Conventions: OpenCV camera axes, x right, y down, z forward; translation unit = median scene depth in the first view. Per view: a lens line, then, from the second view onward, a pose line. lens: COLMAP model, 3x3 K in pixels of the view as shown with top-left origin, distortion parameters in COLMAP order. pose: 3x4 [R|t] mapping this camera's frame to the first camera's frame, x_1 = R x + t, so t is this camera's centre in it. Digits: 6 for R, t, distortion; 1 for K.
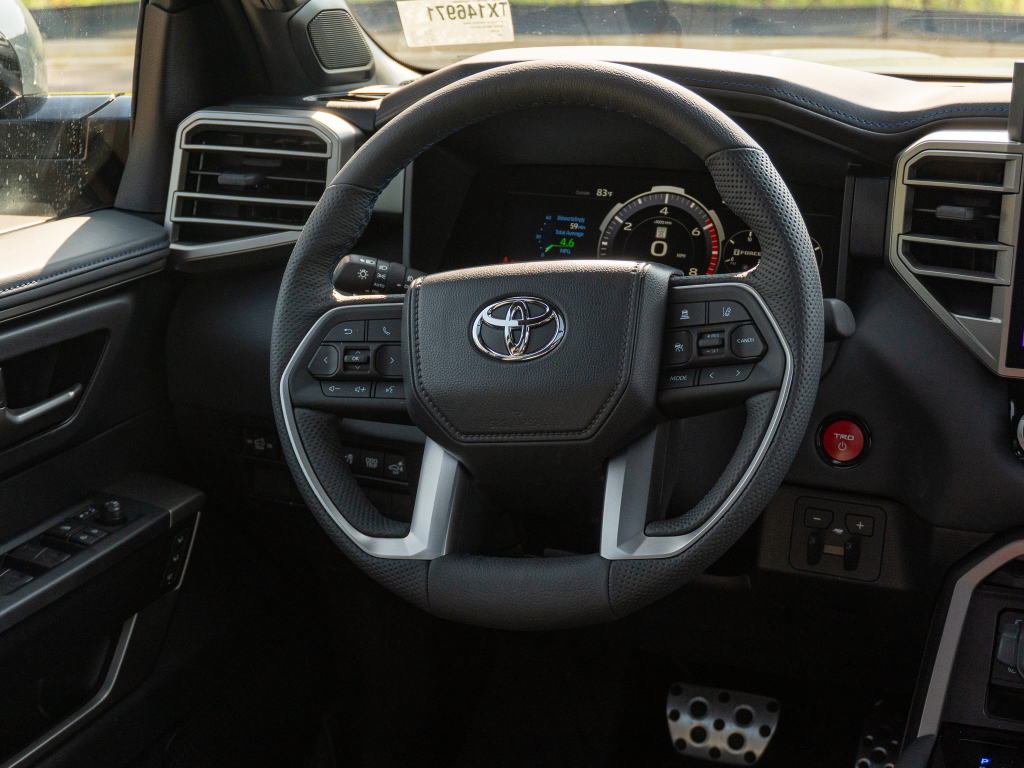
lens RADIAL K [[1682.0, 0, 526.9], [0, 1682.0, 396.5], [0, 0, 1]] dist [0.005834, 0.000000]
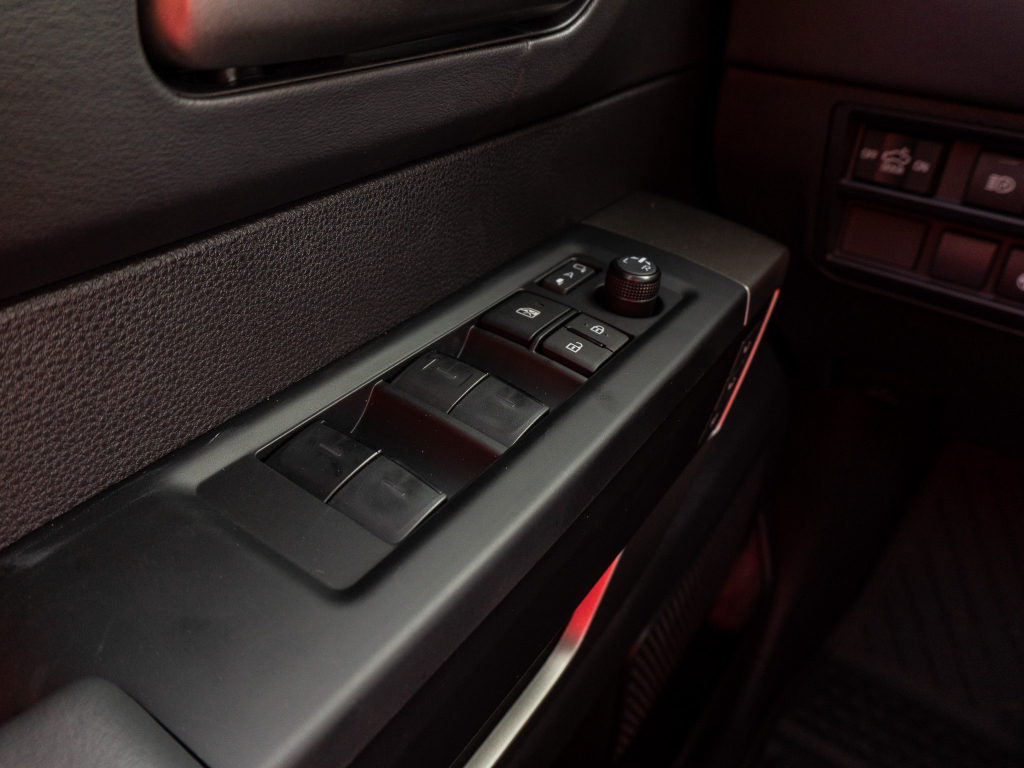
lens RADIAL K [[767.3, 0, 515.5], [0, 767.3, 381.7], [0, 0, 1]] dist [-0.024650, 0.002960]
pose [[0.974778, 0.137989, -0.175407, -0.237775], [-0.086963, 0.958673, 0.270894, 0.042882], [0.205538, -0.248808, 0.946493, 0.803264]]
